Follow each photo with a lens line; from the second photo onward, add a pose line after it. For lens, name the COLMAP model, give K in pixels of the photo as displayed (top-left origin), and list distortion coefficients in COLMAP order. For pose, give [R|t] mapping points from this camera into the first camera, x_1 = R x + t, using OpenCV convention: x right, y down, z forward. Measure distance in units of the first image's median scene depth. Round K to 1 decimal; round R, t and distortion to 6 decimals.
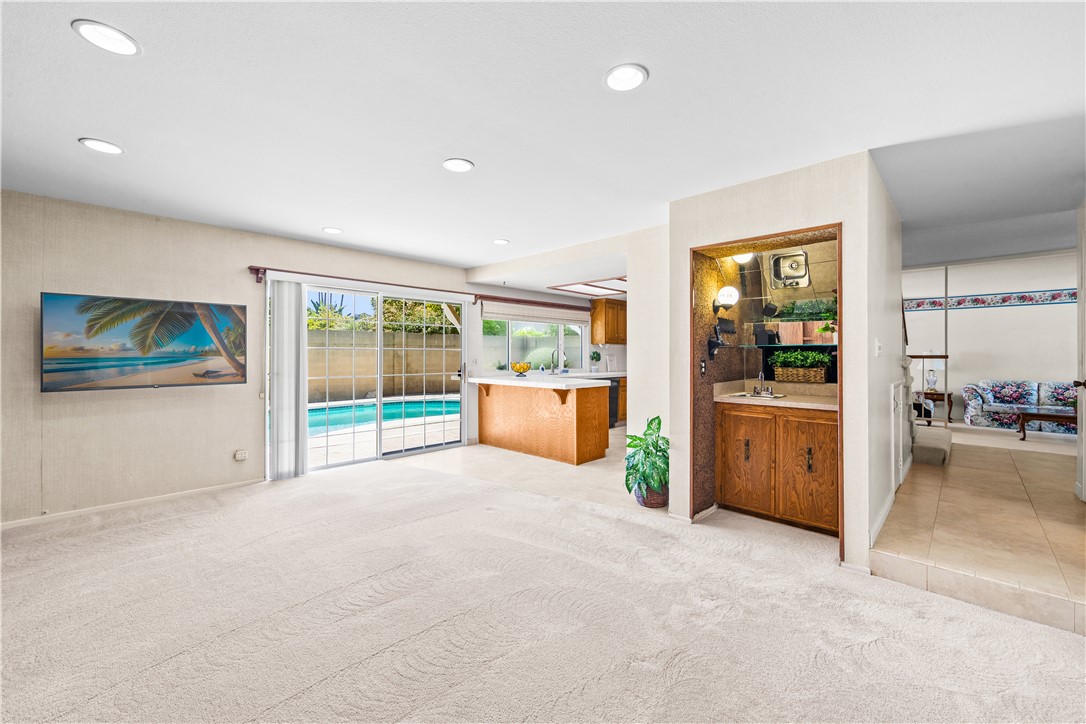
lens RADIAL K [[436.5, 0, 537.4], [0, 436.5, 351.3], [0, 0, 1]] dist [-0.001249, -0.000207]
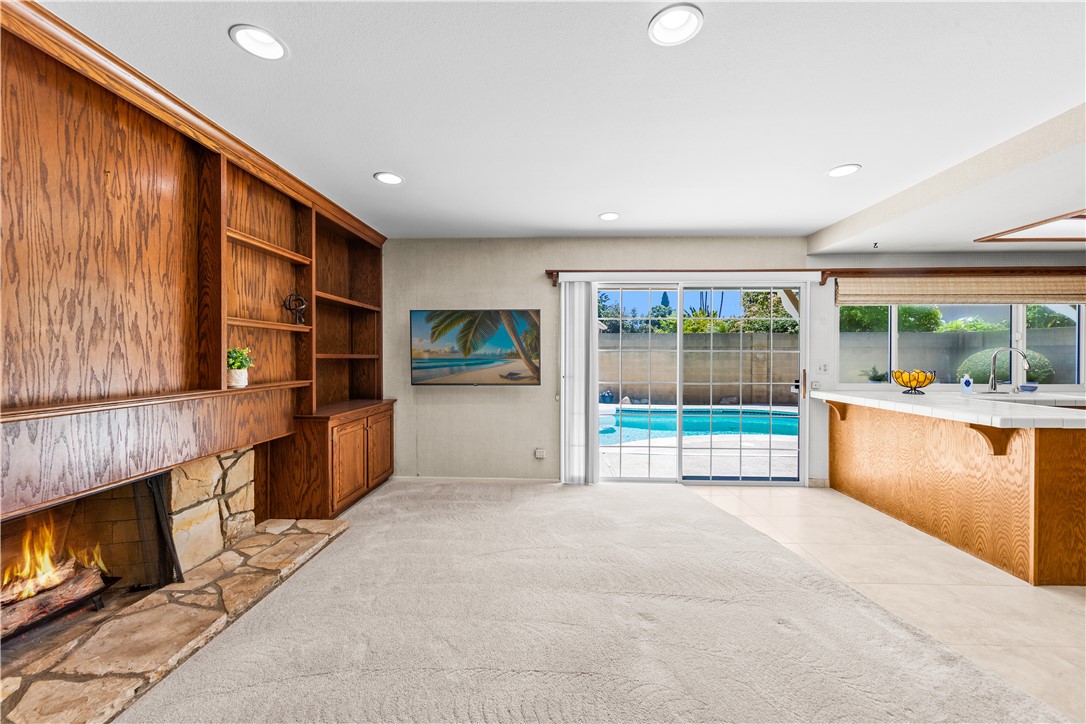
lens RADIAL K [[427.1, 0, 543.5], [0, 427.1, 359.2], [0, 0, 1]] dist [-0.001485, -0.000399]
pose [[0.679186, 0.005861, -0.733943, 0.067274], [0.002129, 0.999948, 0.009956, 0.002416], [0.733963, -0.008324, 0.679138, 0.286239]]
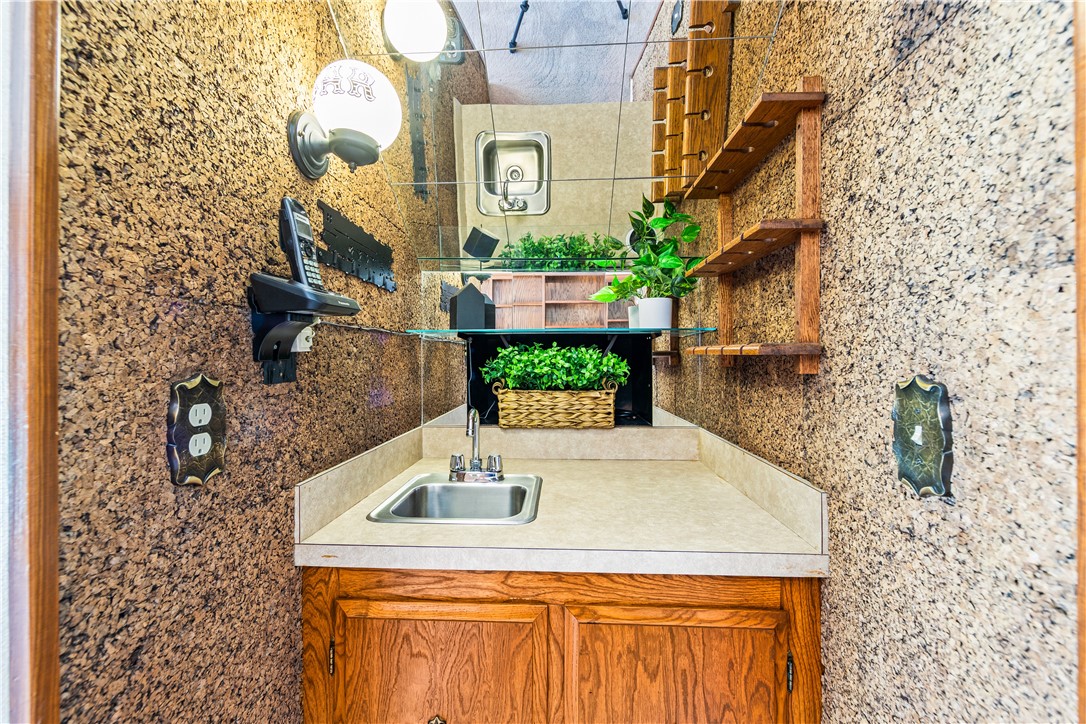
lens RADIAL K [[427.1, 0, 543.5], [0, 427.1, 359.2], [0, 0, 1]] dist [-0.001485, -0.000399]
pose [[0.743656, -0.006047, 0.668535, 0.224878], [0.000593, 0.999965, 0.008384, 0.004907], [-0.668562, -0.005838, 0.743634, 0.480358]]
